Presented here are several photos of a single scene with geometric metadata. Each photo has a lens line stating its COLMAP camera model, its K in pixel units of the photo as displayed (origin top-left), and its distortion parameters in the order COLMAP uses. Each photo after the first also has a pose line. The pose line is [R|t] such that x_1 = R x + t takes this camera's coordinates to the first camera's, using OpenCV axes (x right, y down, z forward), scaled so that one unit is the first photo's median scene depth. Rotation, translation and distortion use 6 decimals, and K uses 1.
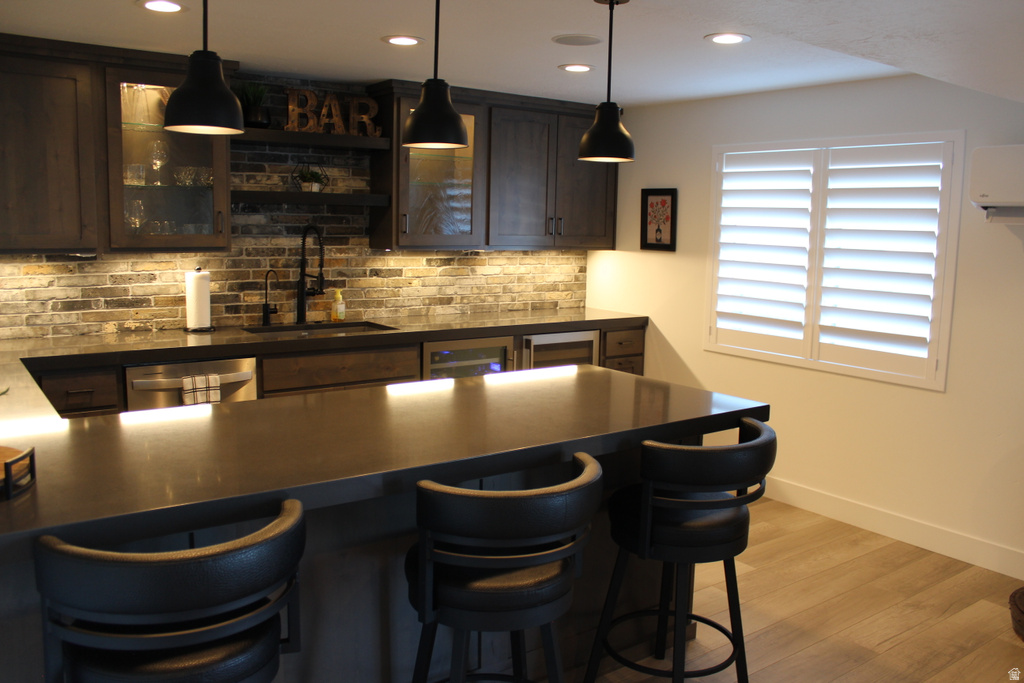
lens RADIAL K [[854.6, 0, 513.4], [0, 854.6, 347.4], [0, 0, 1]] dist [-0.160785, 0.134981]
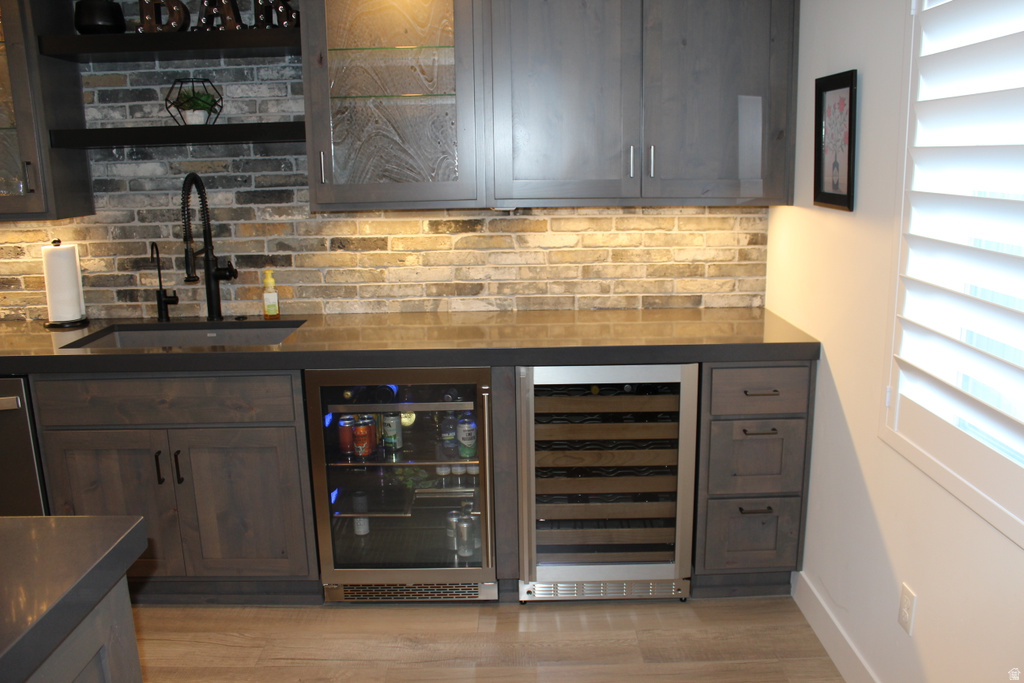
lens RADIAL K [[854.6, 0, 510.8], [0, 854.6, 345.5], [0, 0, 1]] dist [-0.160785, 0.134981]
pose [[0.812770, 0.091508, -0.575353, 0.330427], [-0.050840, 0.994960, 0.086426, -0.076120], [0.580362, -0.040993, 0.813326, 0.570208]]
